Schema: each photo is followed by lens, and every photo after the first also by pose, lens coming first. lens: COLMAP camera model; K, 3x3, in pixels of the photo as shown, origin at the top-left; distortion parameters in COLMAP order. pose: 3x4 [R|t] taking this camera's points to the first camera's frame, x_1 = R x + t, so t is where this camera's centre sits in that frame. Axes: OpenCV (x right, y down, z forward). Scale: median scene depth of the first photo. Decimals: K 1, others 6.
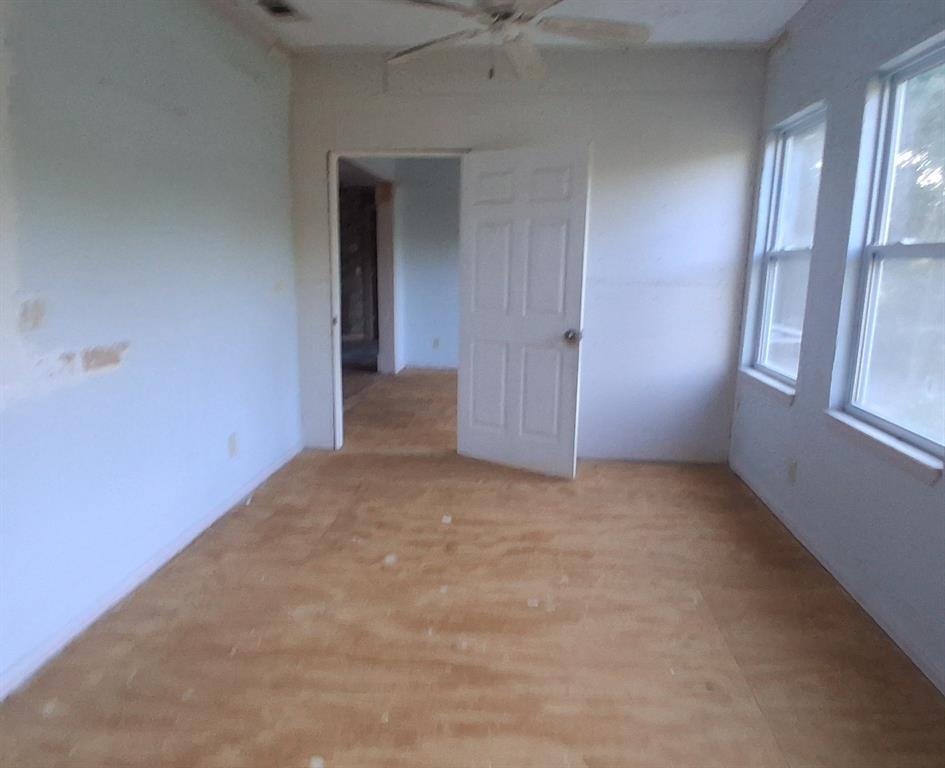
lens RADIAL K [[633.7, 0, 483.3], [0, 633.7, 380.2], [0, 0, 1]] dist [0.020991, -0.064948]
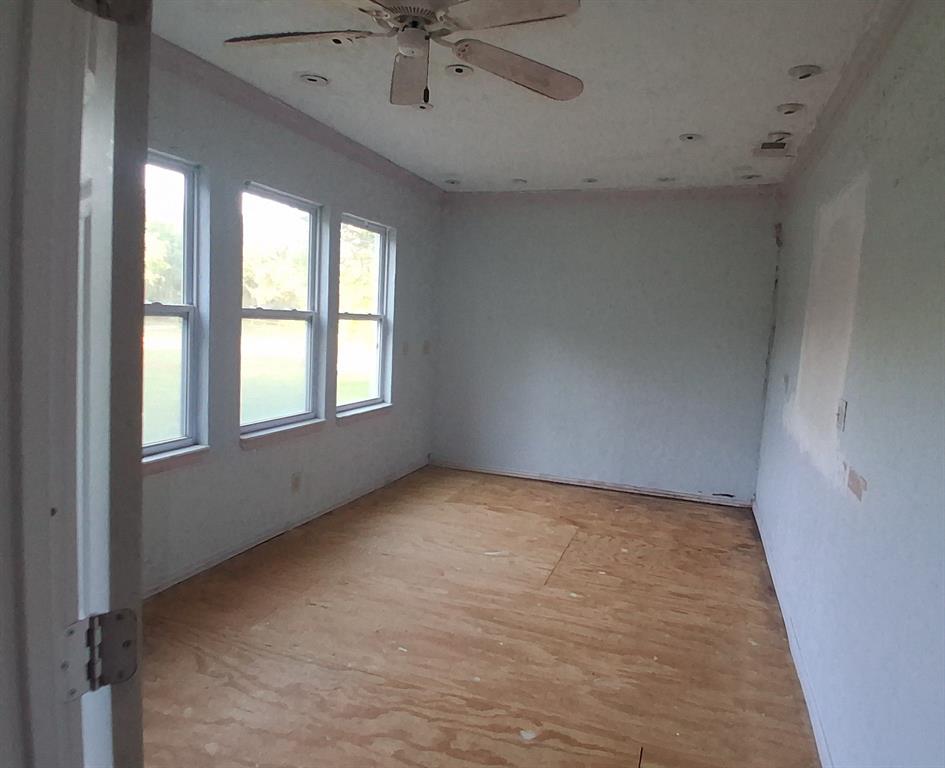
lens RADIAL K [[633.7, 0, 483.3], [0, 633.7, 380.2], [0, 0, 1]] dist [0.020991, -0.064948]
pose [[-0.965563, -0.099925, 0.240216, -0.291613], [-0.028763, 0.958641, 0.283163, -0.434486], [-0.258576, 0.266502, -0.928502, 2.001526]]
